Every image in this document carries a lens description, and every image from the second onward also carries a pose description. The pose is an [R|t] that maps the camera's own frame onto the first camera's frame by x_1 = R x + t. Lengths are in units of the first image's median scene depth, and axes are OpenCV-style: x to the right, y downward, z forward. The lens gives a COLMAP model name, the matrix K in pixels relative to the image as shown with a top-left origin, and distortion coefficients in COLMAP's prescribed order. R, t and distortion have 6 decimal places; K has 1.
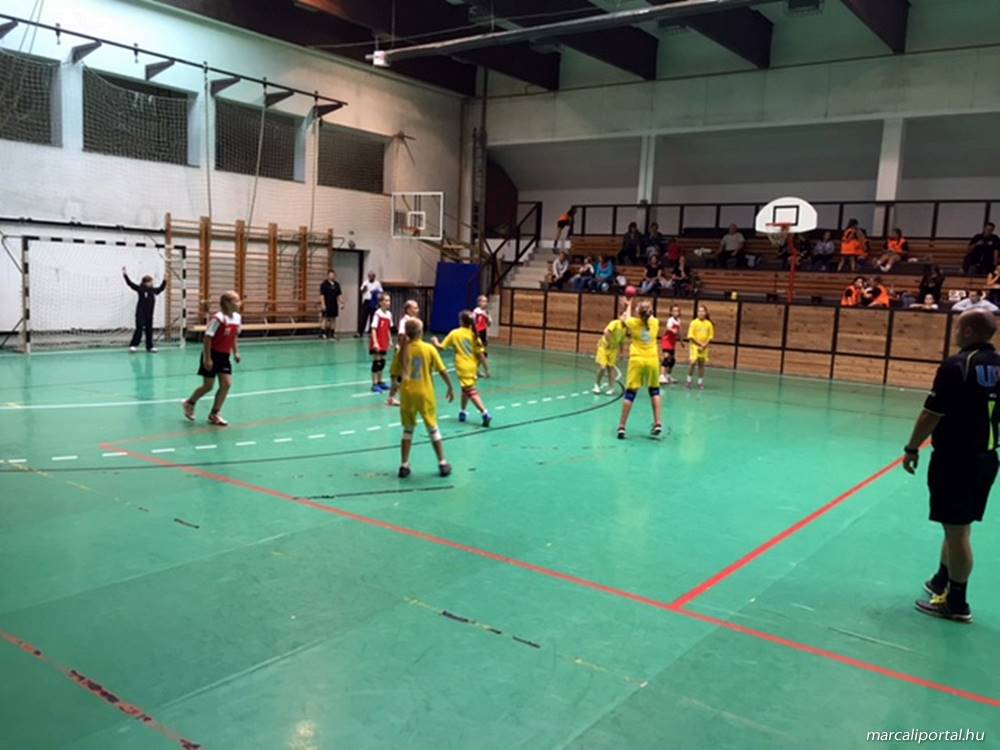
lens RADIAL K [[854.3, 0, 501.6], [0, 854.3, 374.2], [0, 0, 1]] dist [0.089323, -0.112882]
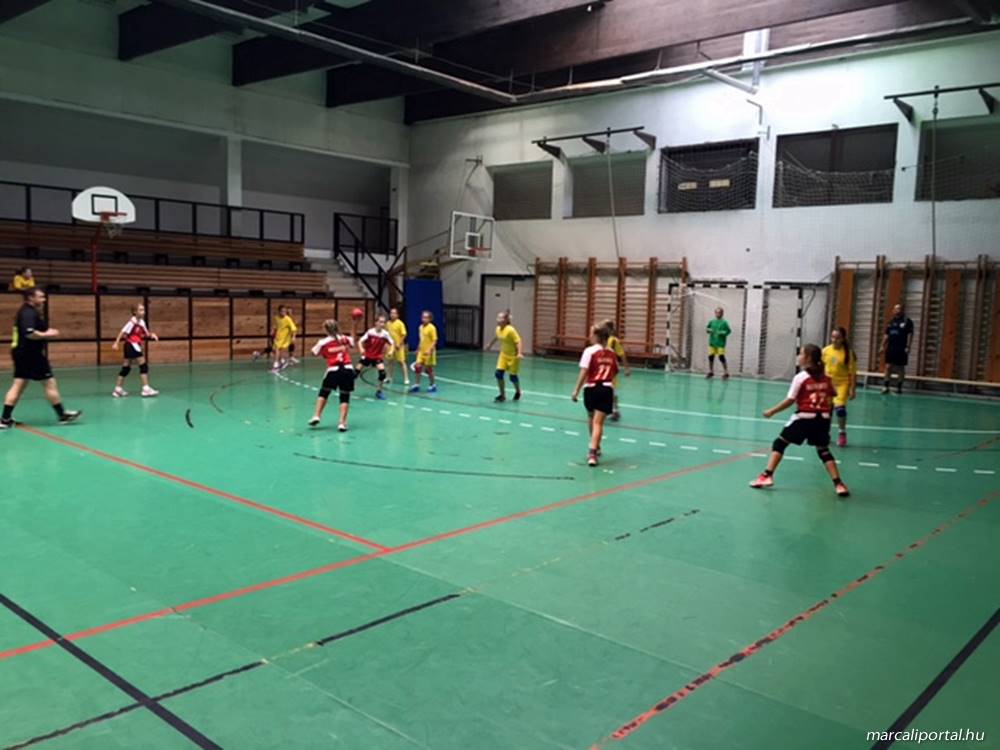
lens RADIAL K [[854.3, 0, 501.7], [0, 854.3, 374.8], [0, 0, 1]] dist [0.089323, -0.112882]
pose [[0.084381, -0.141046, 0.986400, -0.829655], [0.088680, 0.987066, 0.133555, -0.110012], [-0.992480, 0.076204, 0.095798, 0.608709]]
